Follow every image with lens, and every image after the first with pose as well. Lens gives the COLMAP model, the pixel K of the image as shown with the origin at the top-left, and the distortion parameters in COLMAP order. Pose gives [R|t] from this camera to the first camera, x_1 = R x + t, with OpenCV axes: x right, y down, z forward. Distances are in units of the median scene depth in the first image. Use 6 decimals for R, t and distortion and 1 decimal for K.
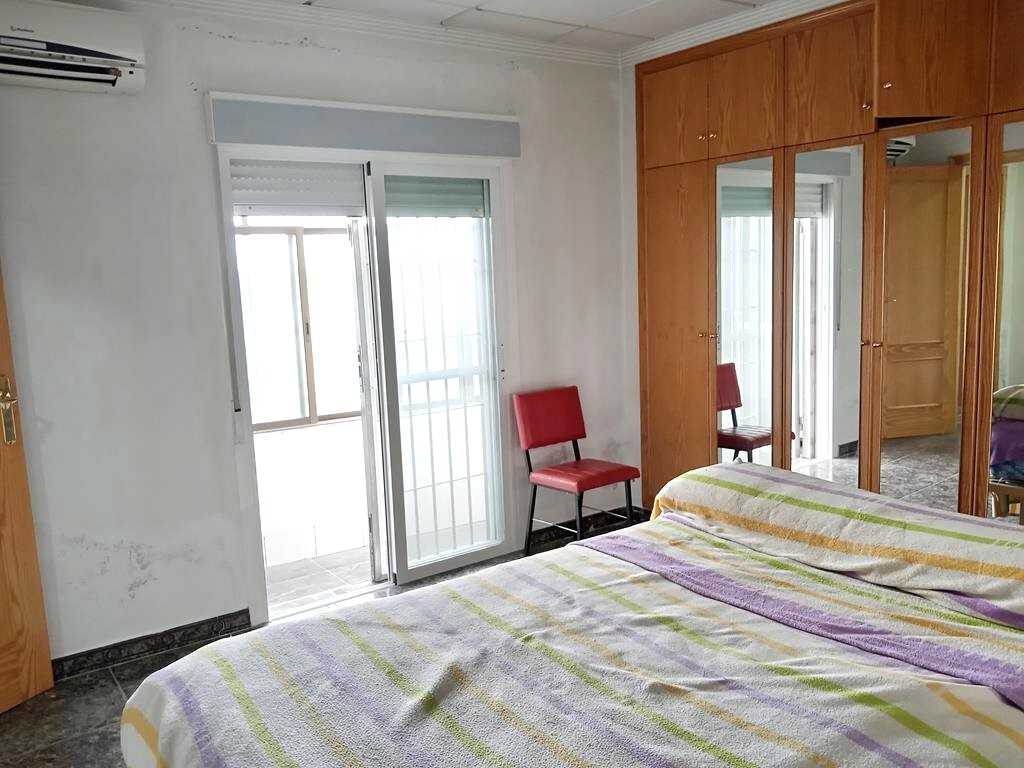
lens RADIAL K [[830.8, 0, 495.8], [0, 830.8, 384.4], [0, 0, 1]] dist [0.032778, -0.090044]
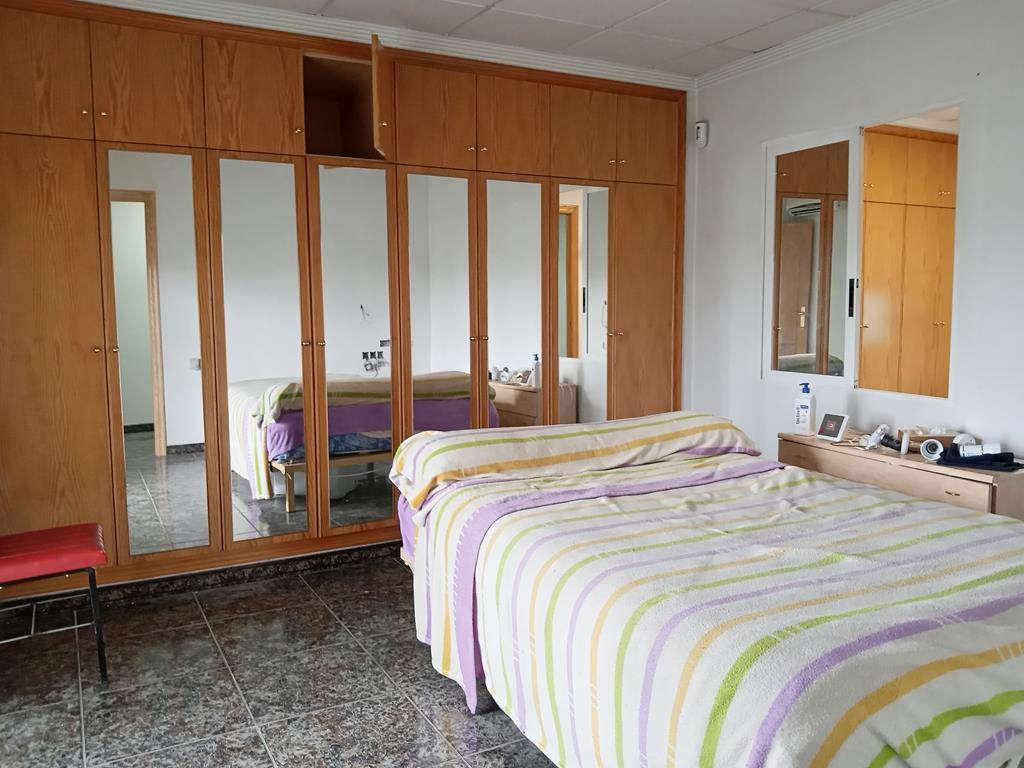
lens RADIAL K [[845.6, 0, 514.7], [0, 845.6, 378.8], [0, 0, 1]] dist [0.045702, -0.090050]
pose [[0.106508, -0.053112, 0.992892, -0.997293], [0.143111, 0.988994, 0.037552, -0.007848], [-0.983959, 0.138095, 0.112937, 0.926072]]
